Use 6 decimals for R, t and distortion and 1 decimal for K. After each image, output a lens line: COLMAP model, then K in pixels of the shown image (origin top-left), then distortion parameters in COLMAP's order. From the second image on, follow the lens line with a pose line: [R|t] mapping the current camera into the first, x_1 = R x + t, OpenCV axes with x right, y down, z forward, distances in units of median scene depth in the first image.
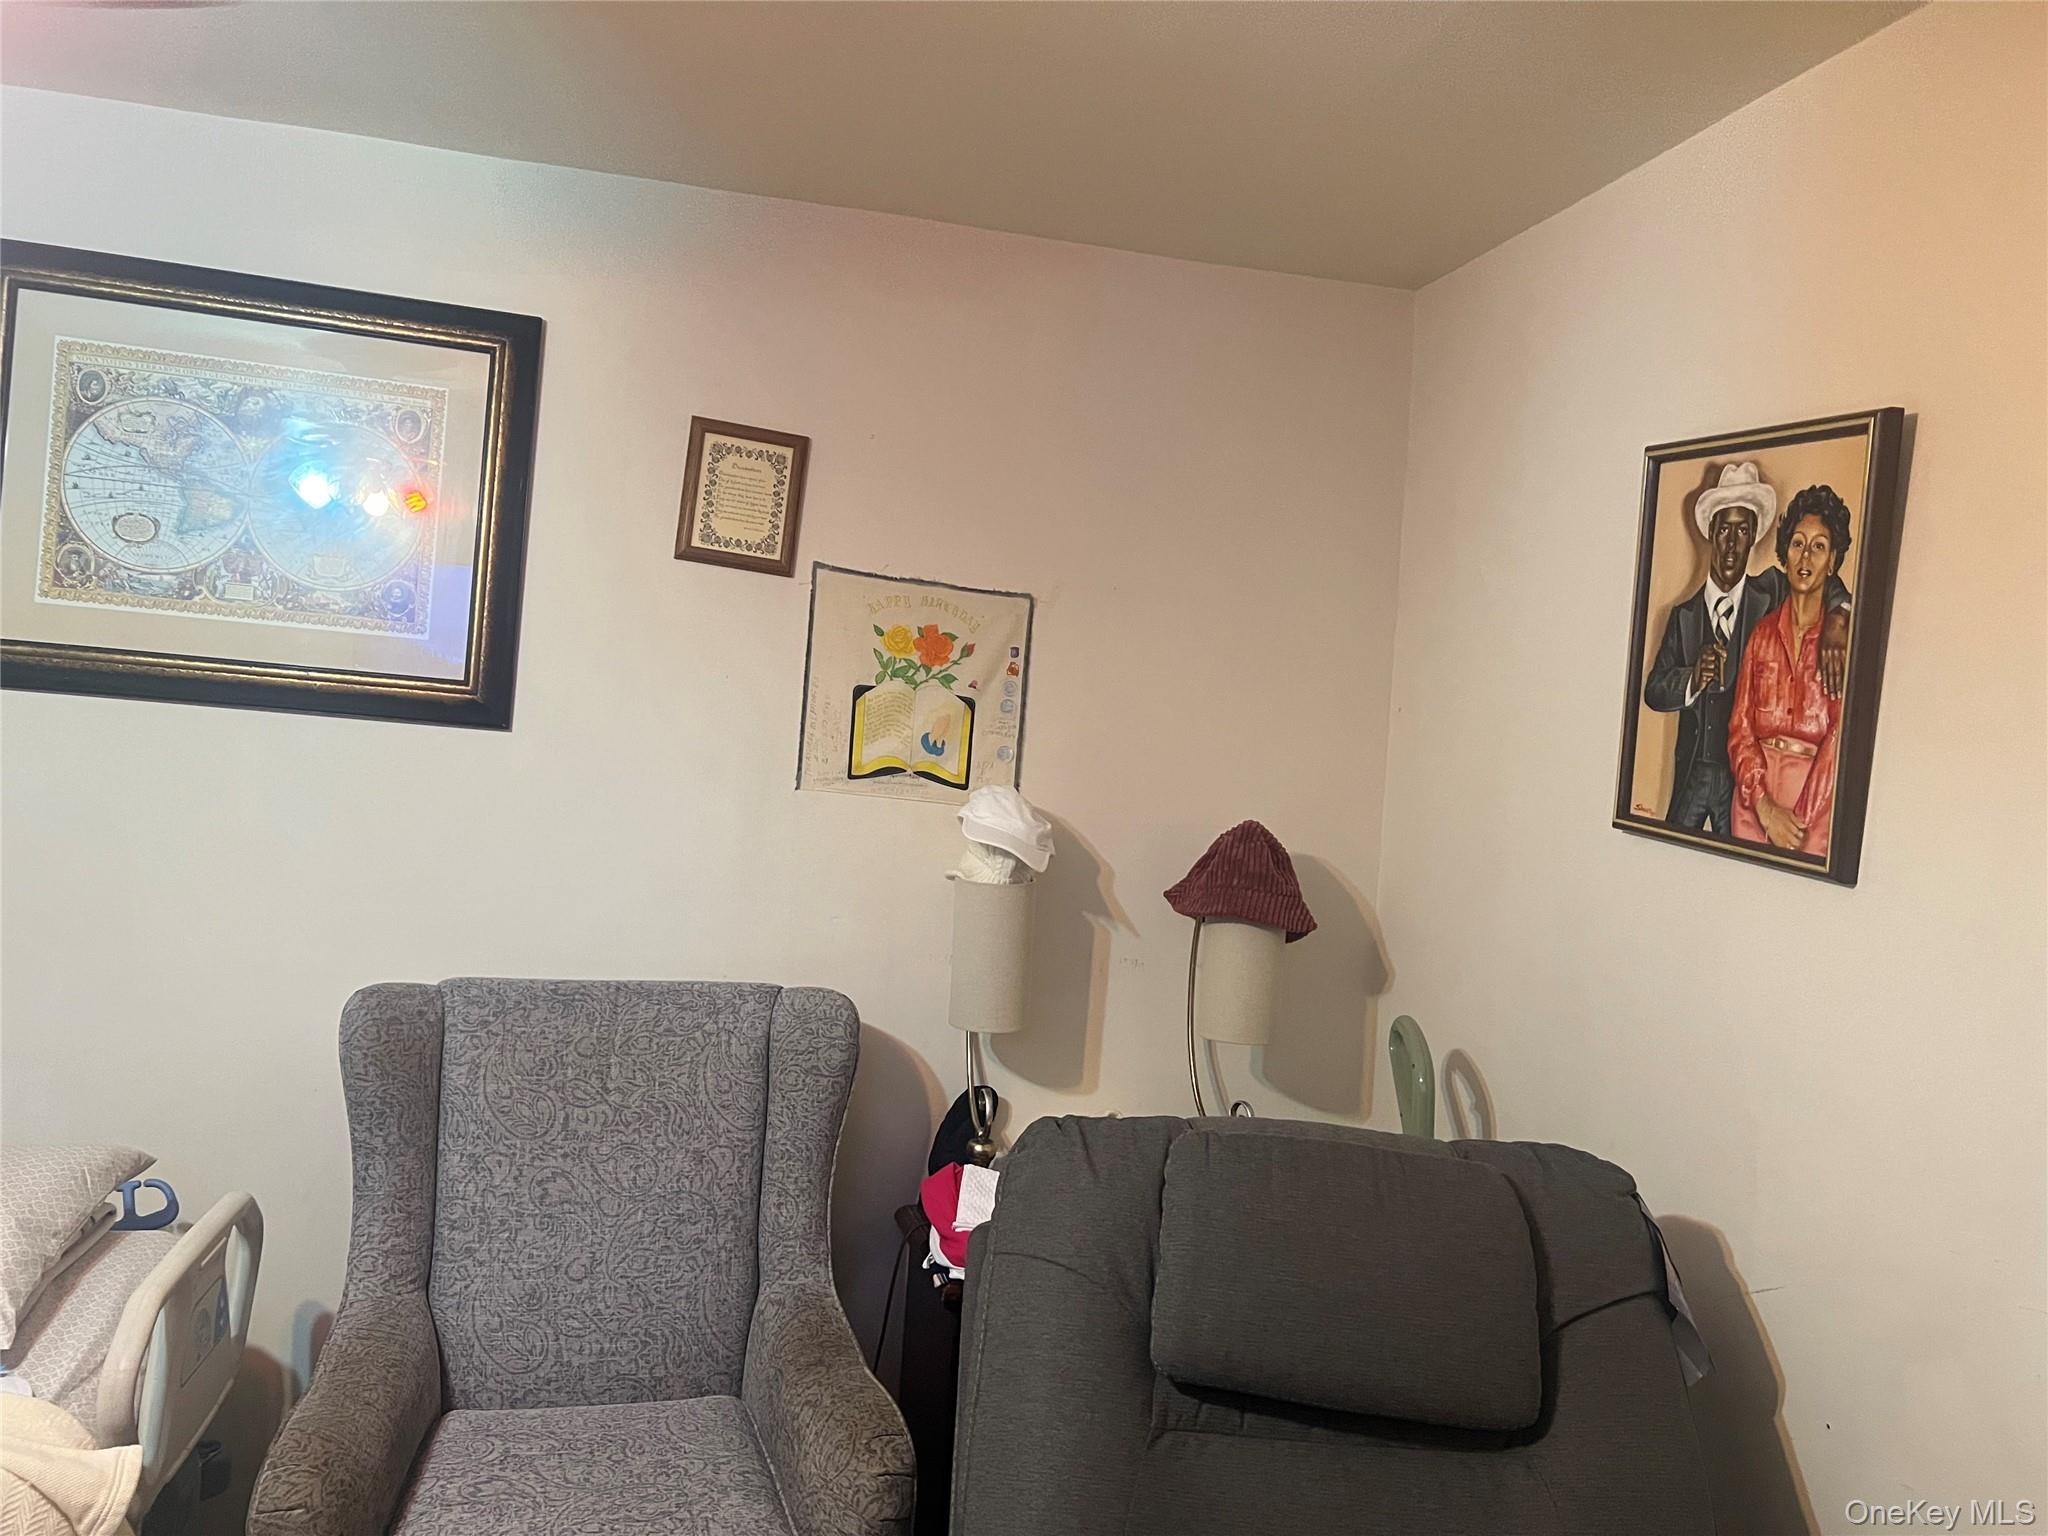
lens RADIAL K [[1506.3, 0, 1024.0], [0, 1506.3, 768.0], [0, 0, 1]] dist [0.045229, -0.075994]
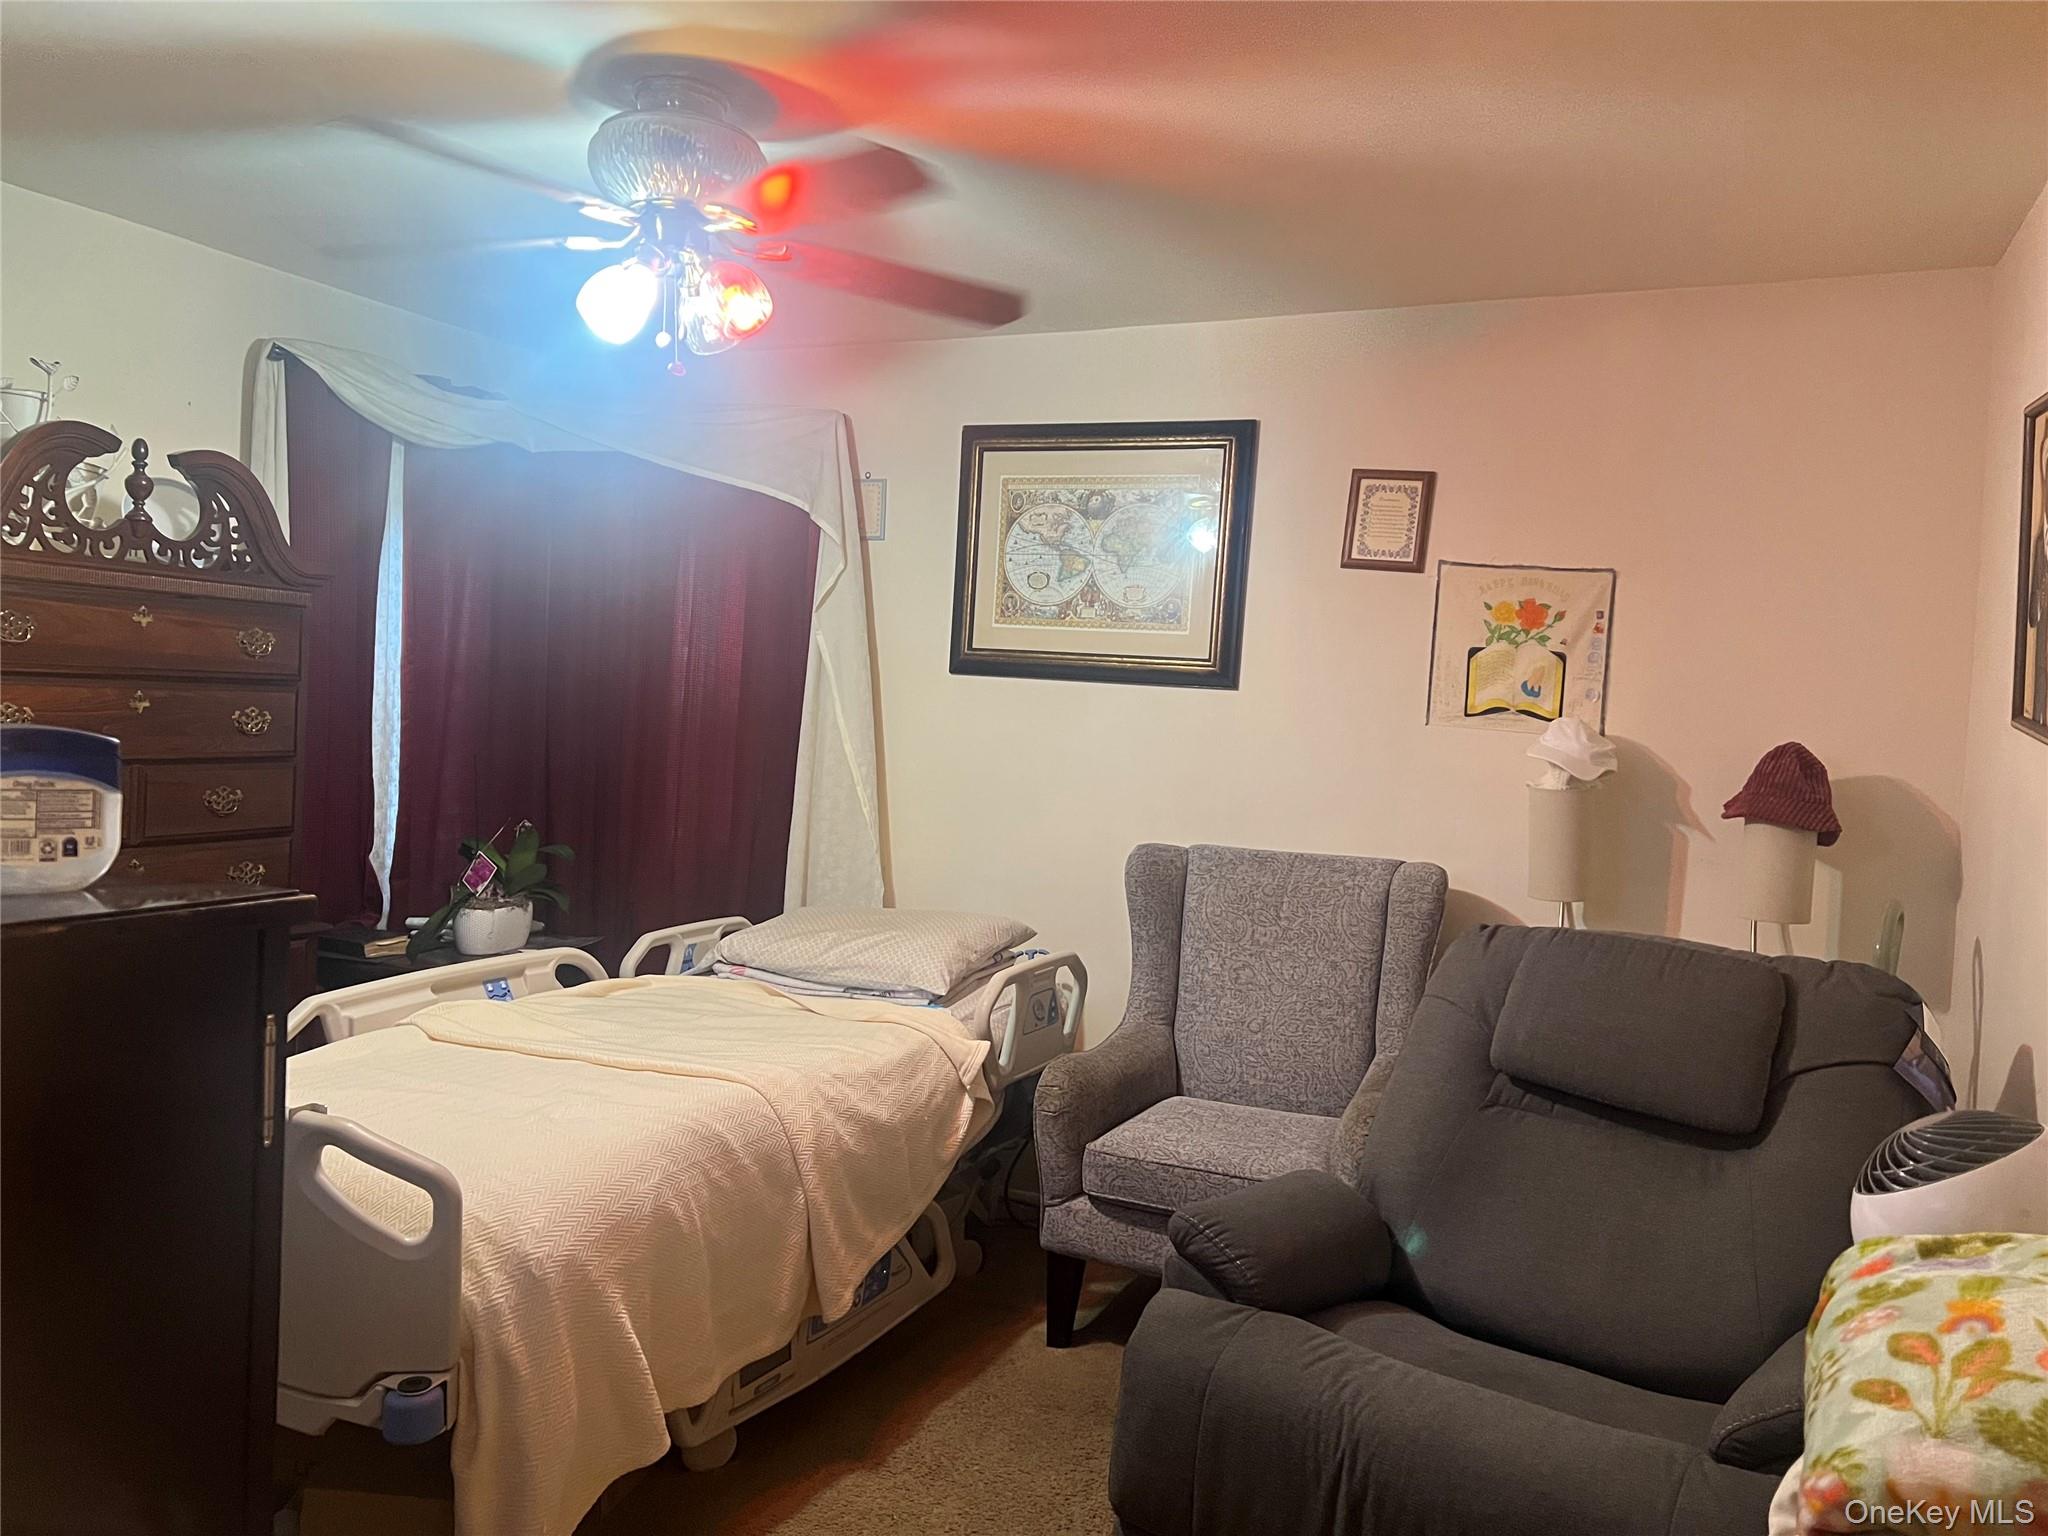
lens RADIAL K [[1581.8, 0, 1023.0], [0, 1581.8, 783.0], [0, 0, 1]] dist [0.018200, -0.001842]
pose [[0.774663, -0.005671, -0.632349, 0.494917], [0.004718, 0.999984, -0.003188, 0.072379], [0.632357, -0.000514, 0.774677, -0.378434]]
